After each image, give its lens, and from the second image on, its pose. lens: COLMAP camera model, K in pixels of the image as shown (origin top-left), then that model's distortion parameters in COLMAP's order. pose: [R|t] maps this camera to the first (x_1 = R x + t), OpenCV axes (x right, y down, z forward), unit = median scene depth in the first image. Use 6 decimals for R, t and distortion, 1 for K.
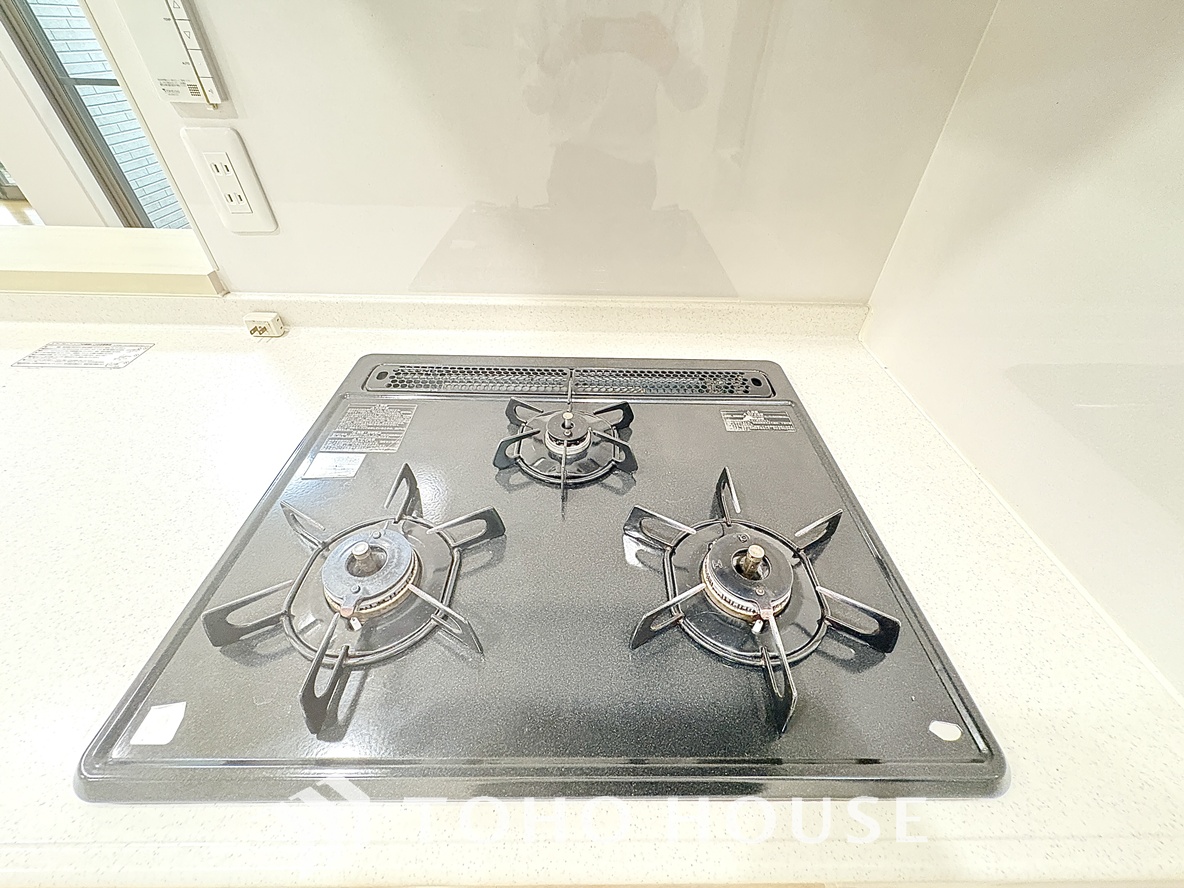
lens RADIAL K [[470.6, 0, 593.4], [0, 470.6, 447.2], [0, 0, 1]] dist [0.000365, -0.000202]
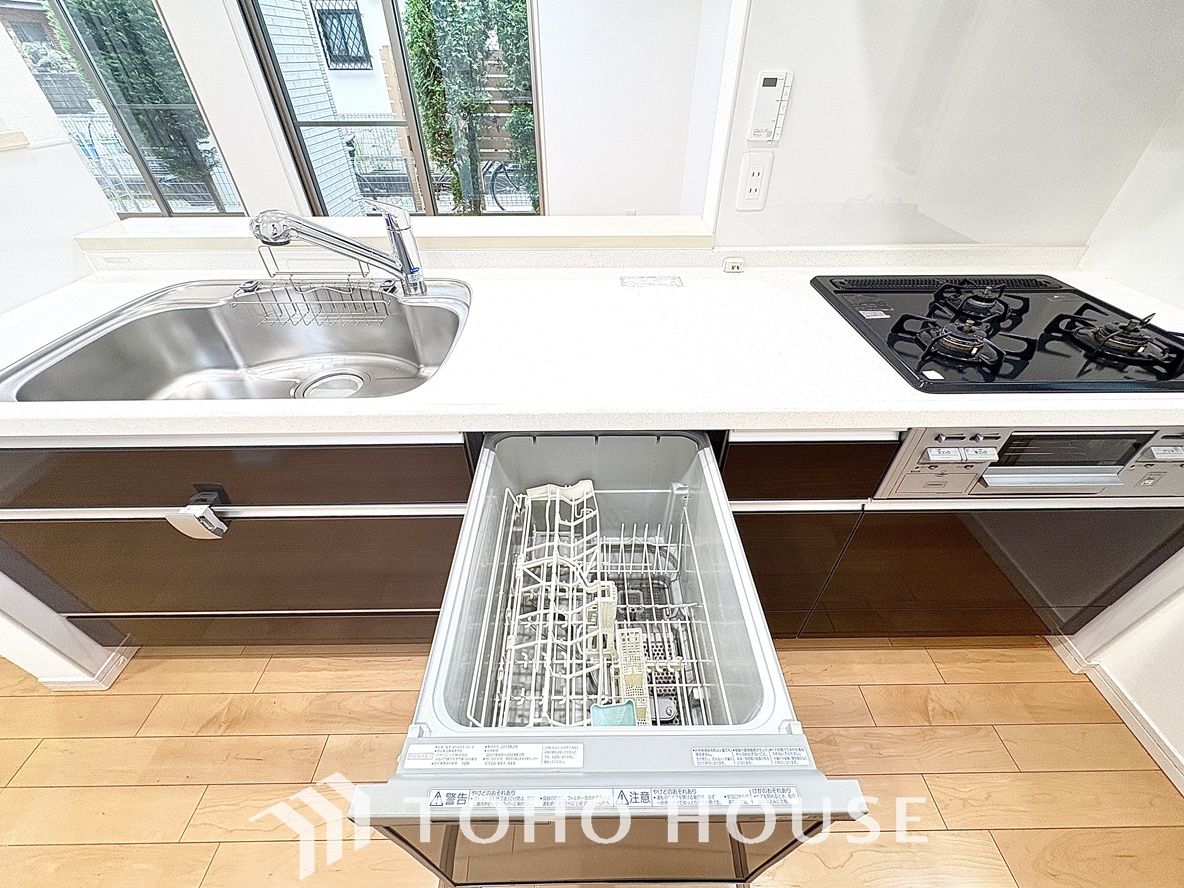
lens RADIAL K [[470.6, 0, 590.0], [0, 470.6, 442.8], [0, 0, 1]] dist [0.000365, -0.000202]
pose [[0.999731, -0.021626, -0.008343, -1.214979], [0.021268, 0.998940, -0.040818, 0.442509], [0.009217, 0.040629, 0.999132, -0.685855]]
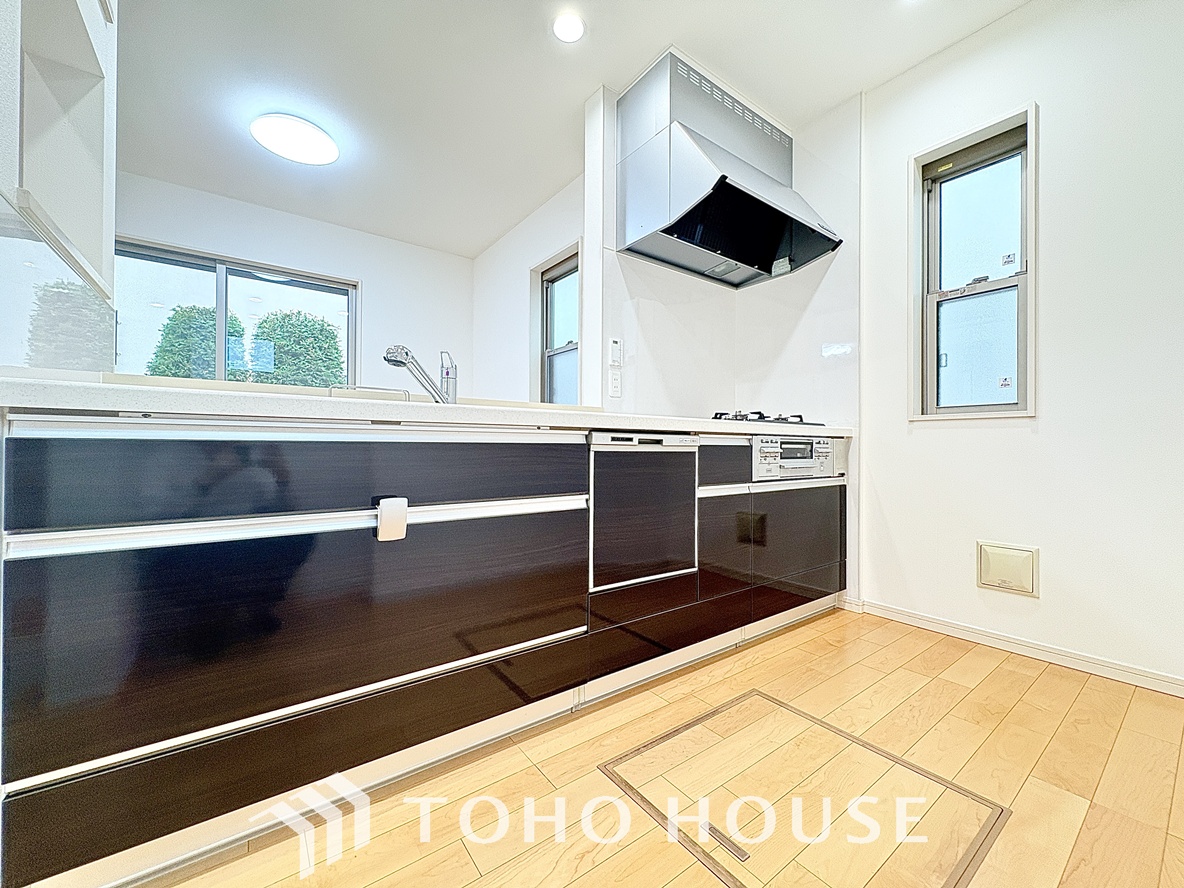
lens RADIAL K [[470.6, 0, 591.5], [0, 470.6, 444.6], [0, 0, 1]] dist [0.000365, -0.000202]
pose [[0.803951, -0.013264, 0.594548, -2.619860], [0.404985, 0.744318, -0.531017, 1.385528], [-0.435489, 0.667694, 0.603767, -0.664409]]
